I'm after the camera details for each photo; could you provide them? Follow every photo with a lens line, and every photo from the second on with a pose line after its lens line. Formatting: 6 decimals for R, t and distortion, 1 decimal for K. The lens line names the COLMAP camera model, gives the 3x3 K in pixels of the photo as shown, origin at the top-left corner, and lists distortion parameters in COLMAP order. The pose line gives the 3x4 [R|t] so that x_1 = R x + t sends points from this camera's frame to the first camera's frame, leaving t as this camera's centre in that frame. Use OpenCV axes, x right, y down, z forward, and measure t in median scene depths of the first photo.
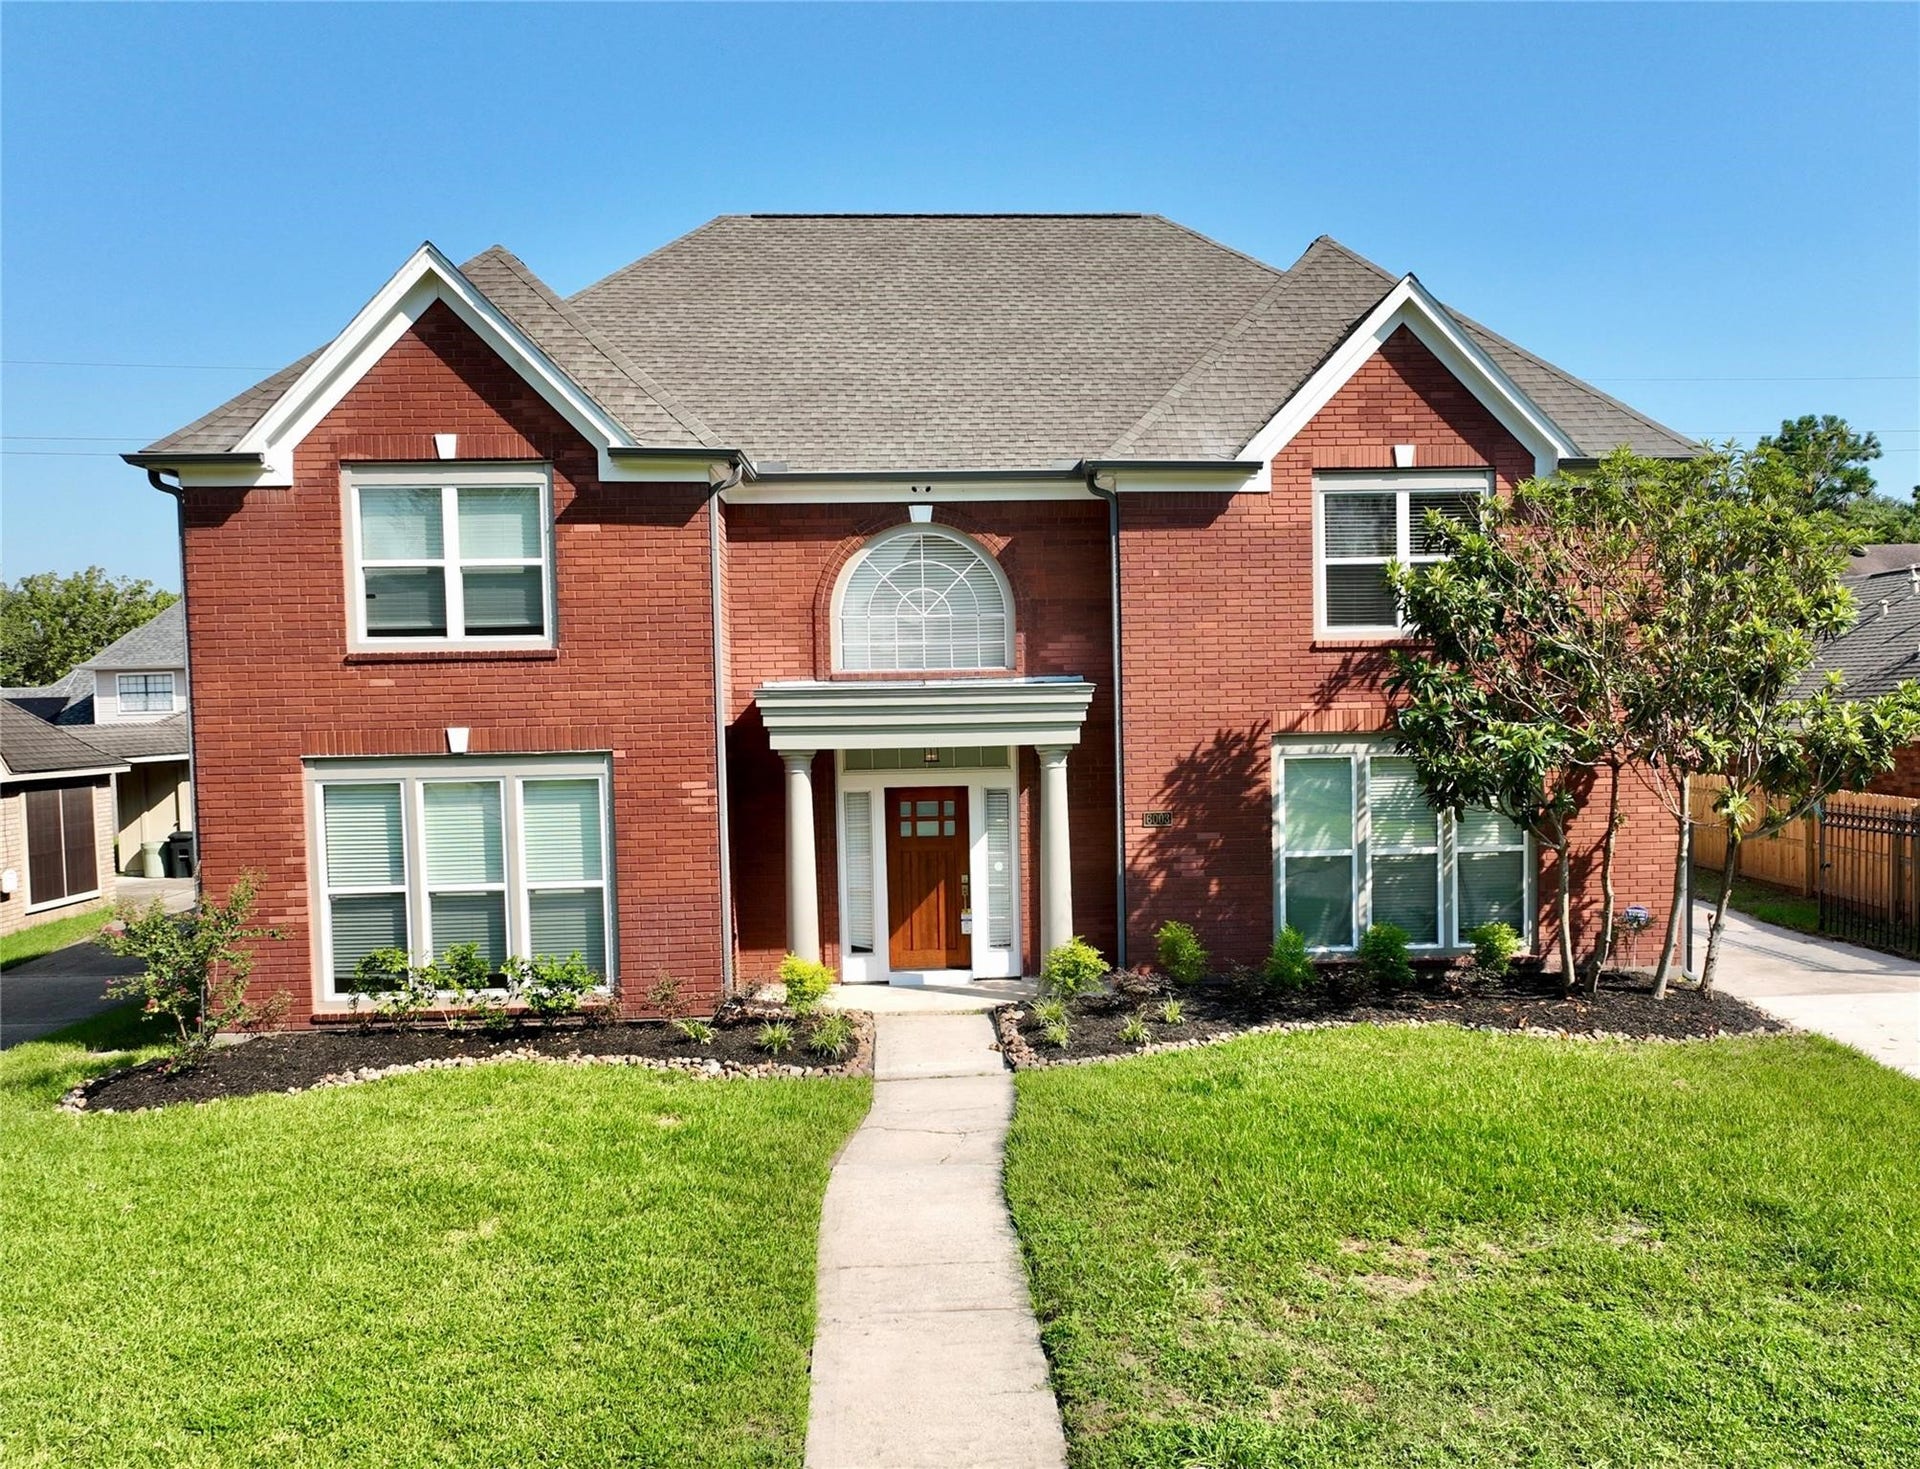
lens RADIAL K [[1592.3, 0, 1019.7], [0, 1592.3, 803.6], [0, 0, 1]] dist [0.001736, 0.000447]
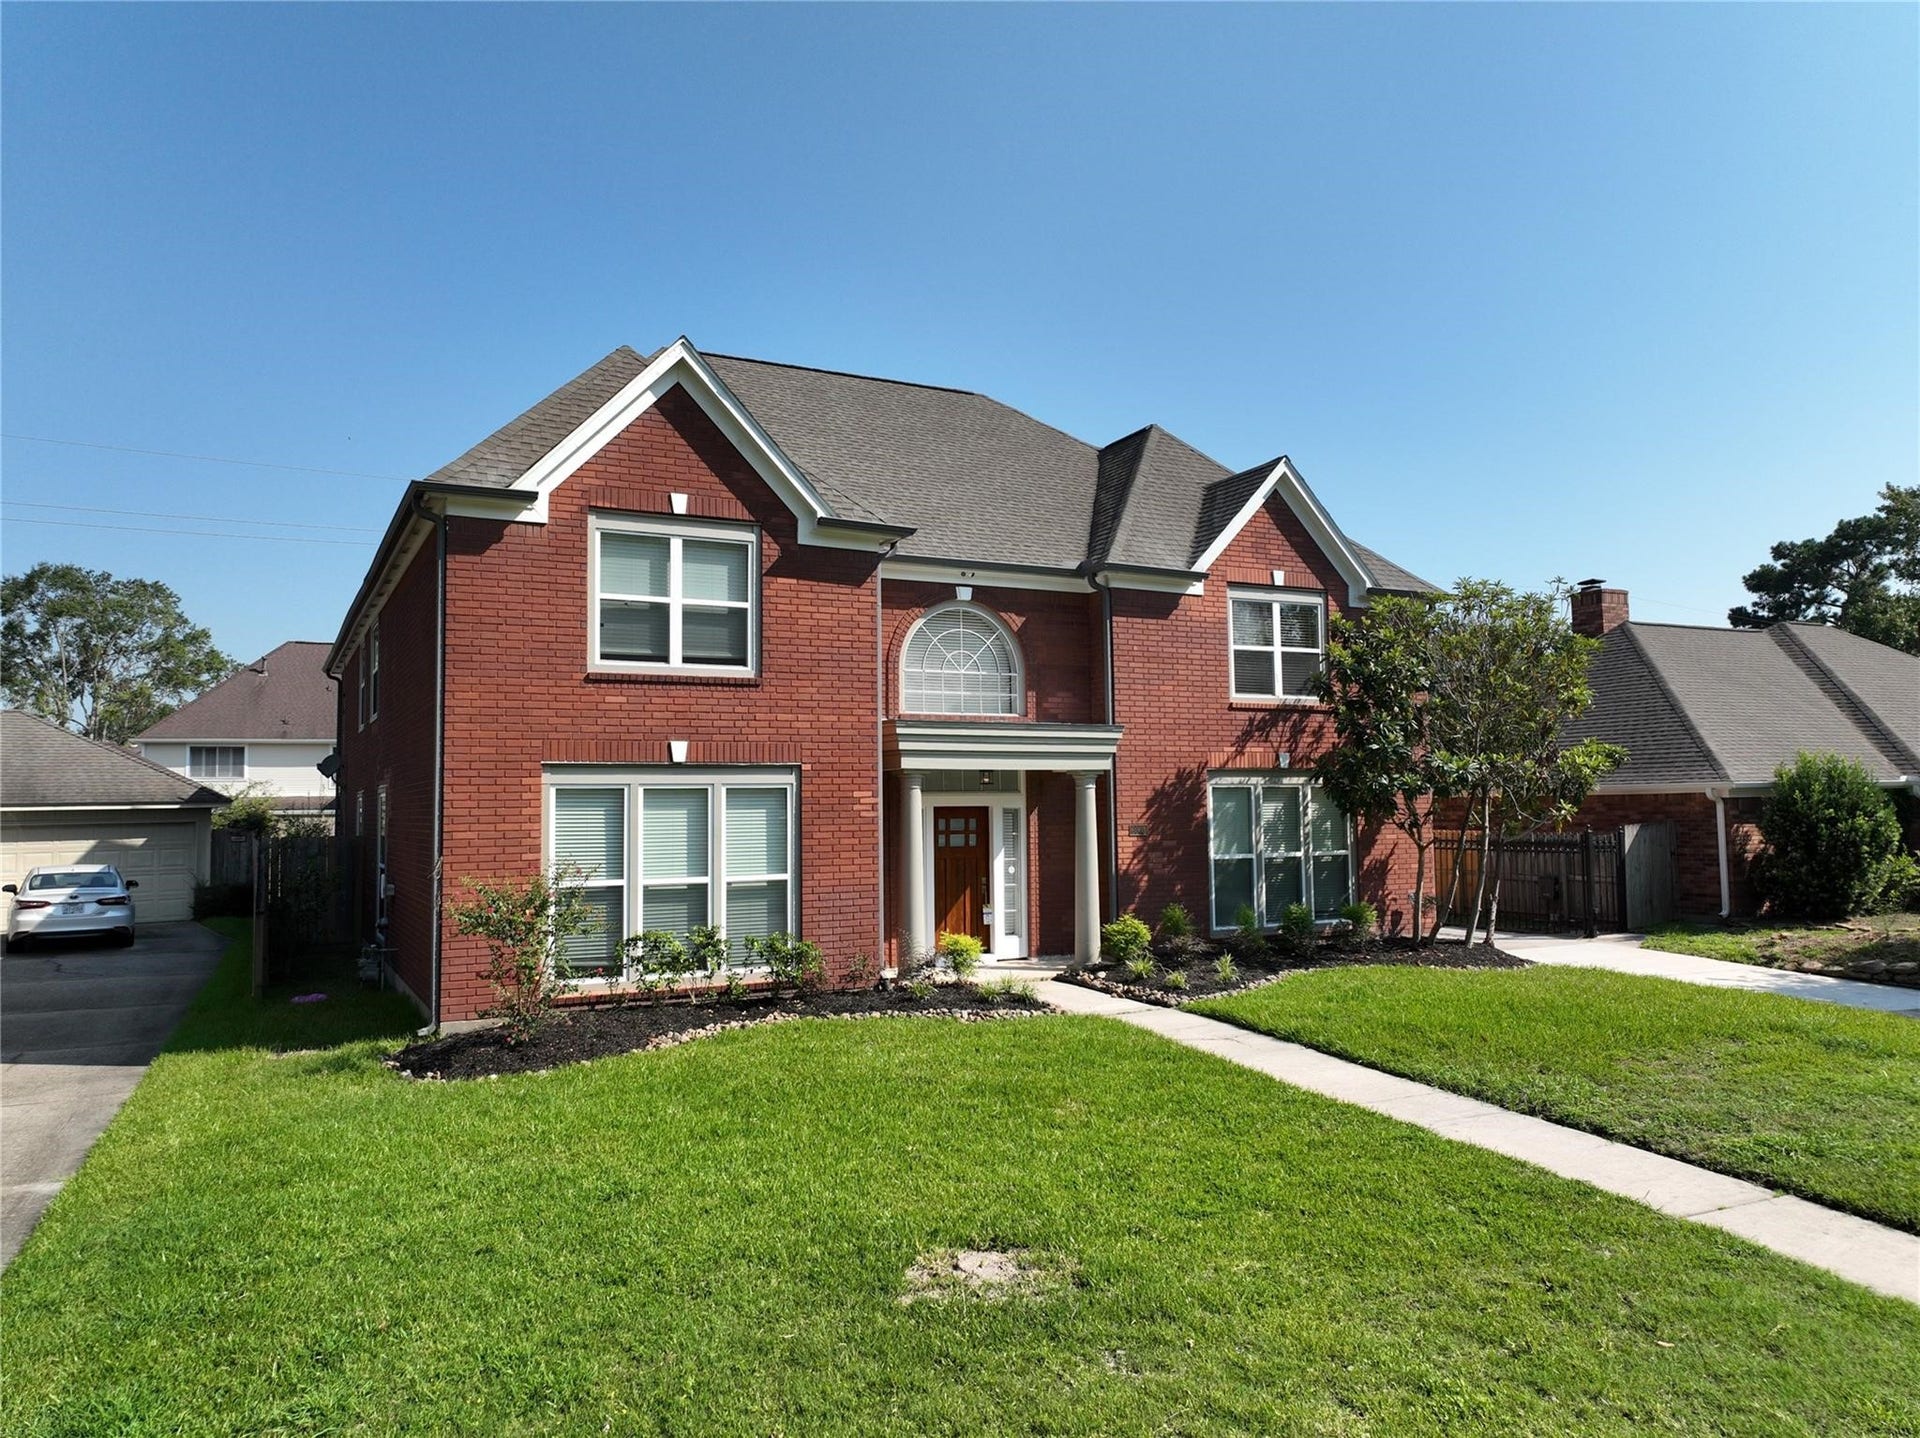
lens RADIAL K [[1354.9, 0, 963.2], [0, 1354.9, 722.3], [0, 0, 1]] dist [-0.000091, 0.012309]
pose [[0.915036, 0.035079, 0.401844, -0.536922], [0.017346, 0.991868, -0.126084, 0.063921], [-0.402999, 0.122342, 0.906986, 0.021036]]
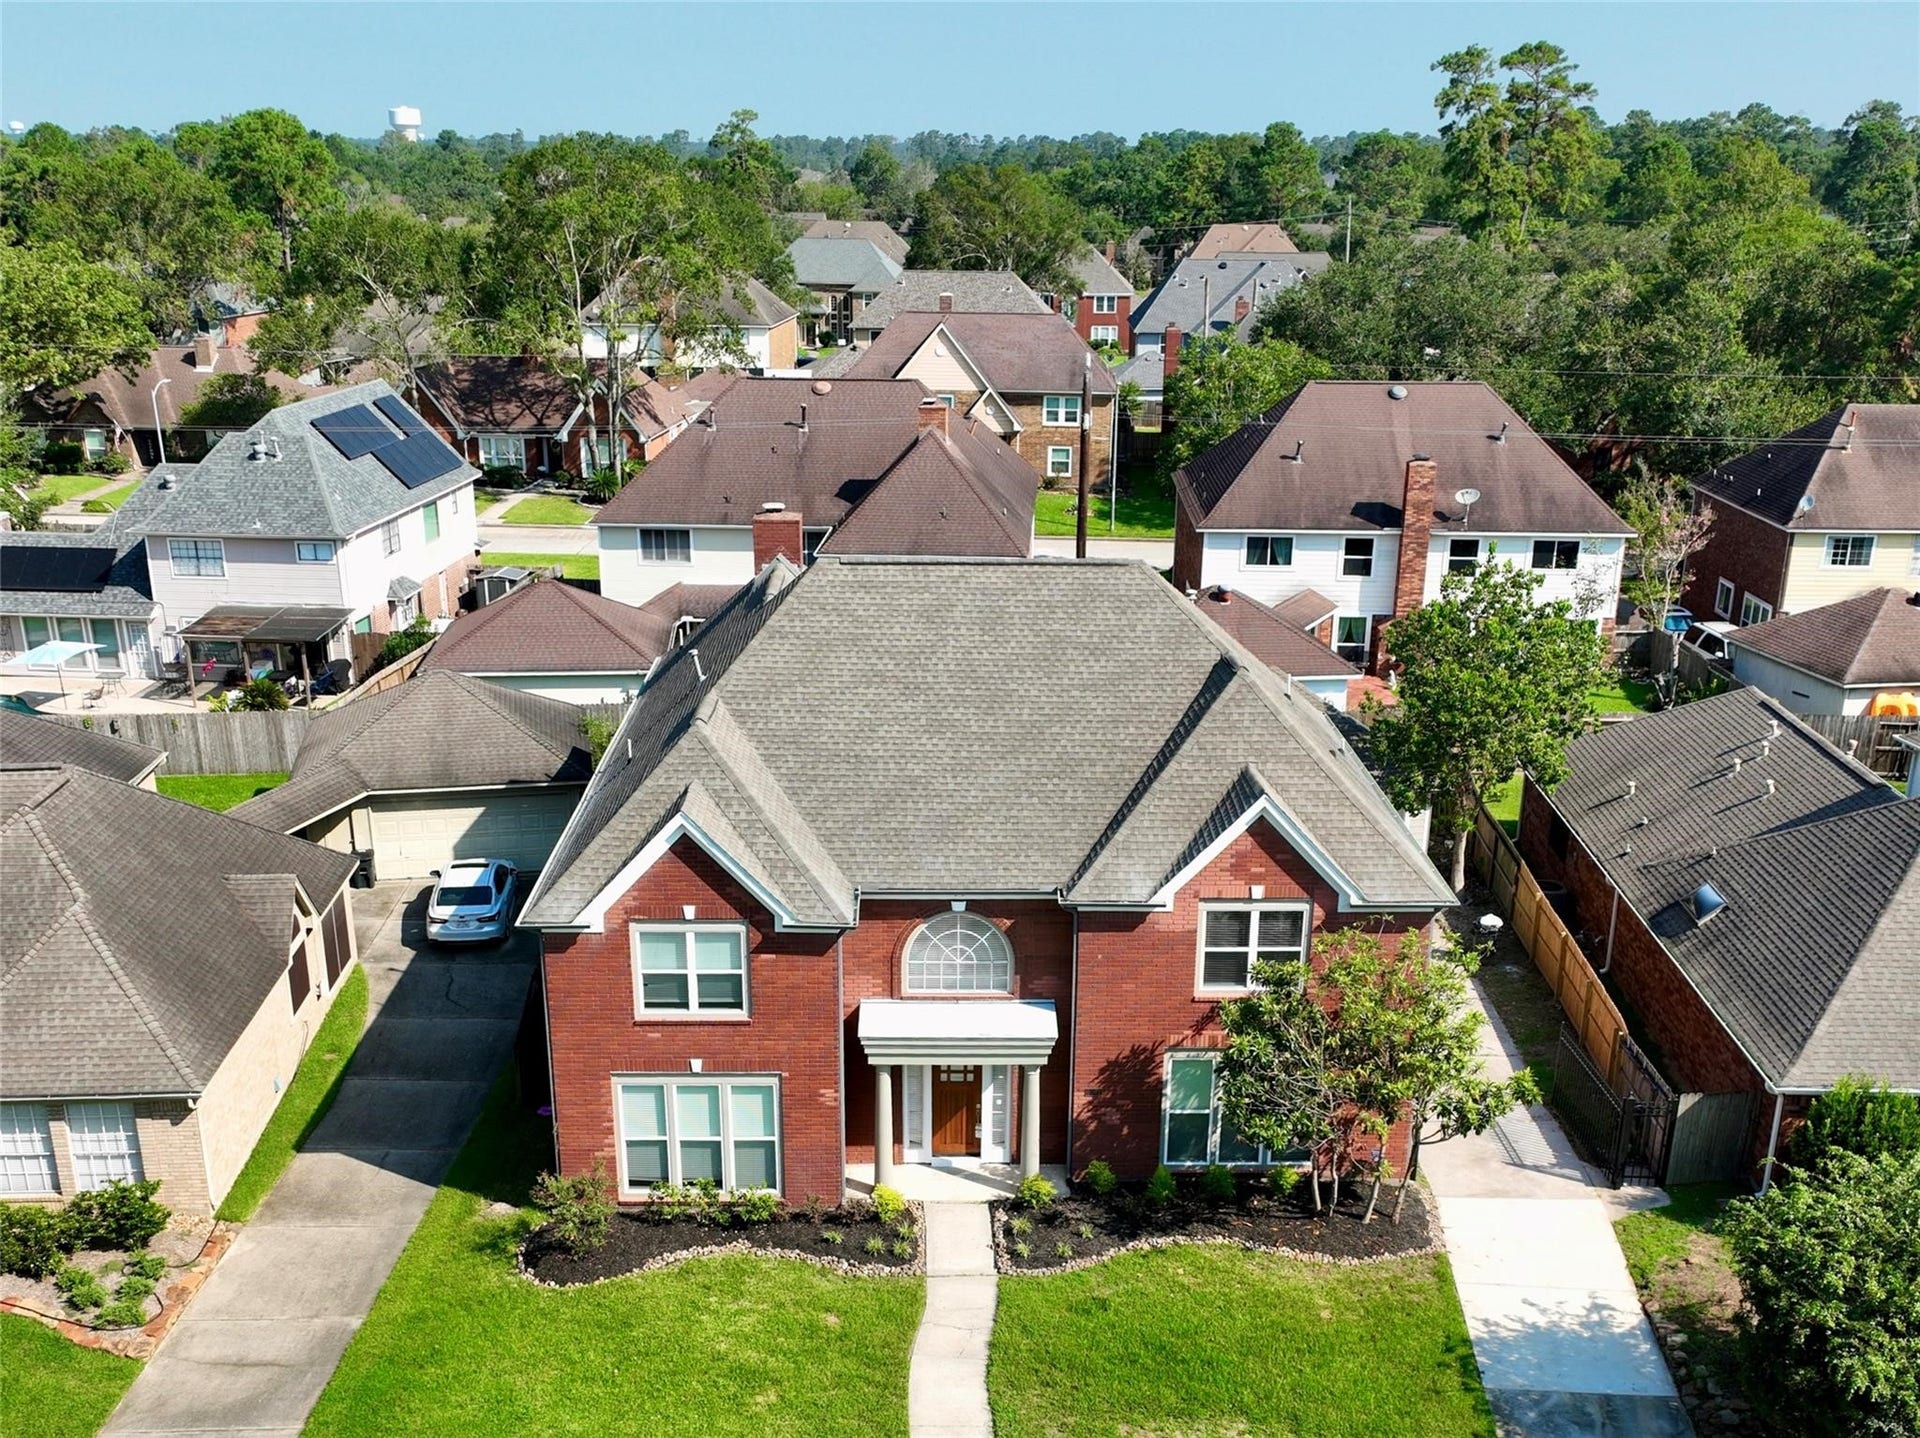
lens RADIAL K [[2072.6, 0, 968.9], [0, 2072.6, 1022.8], [0, 0, 1]] dist [0.004542, 0.000000]
pose [[0.998314, 0.046500, -0.034730, 0.029470], [-0.032058, 0.940637, 0.337897, -0.843891], [0.048380, -0.336214, 0.940542, -1.106288]]
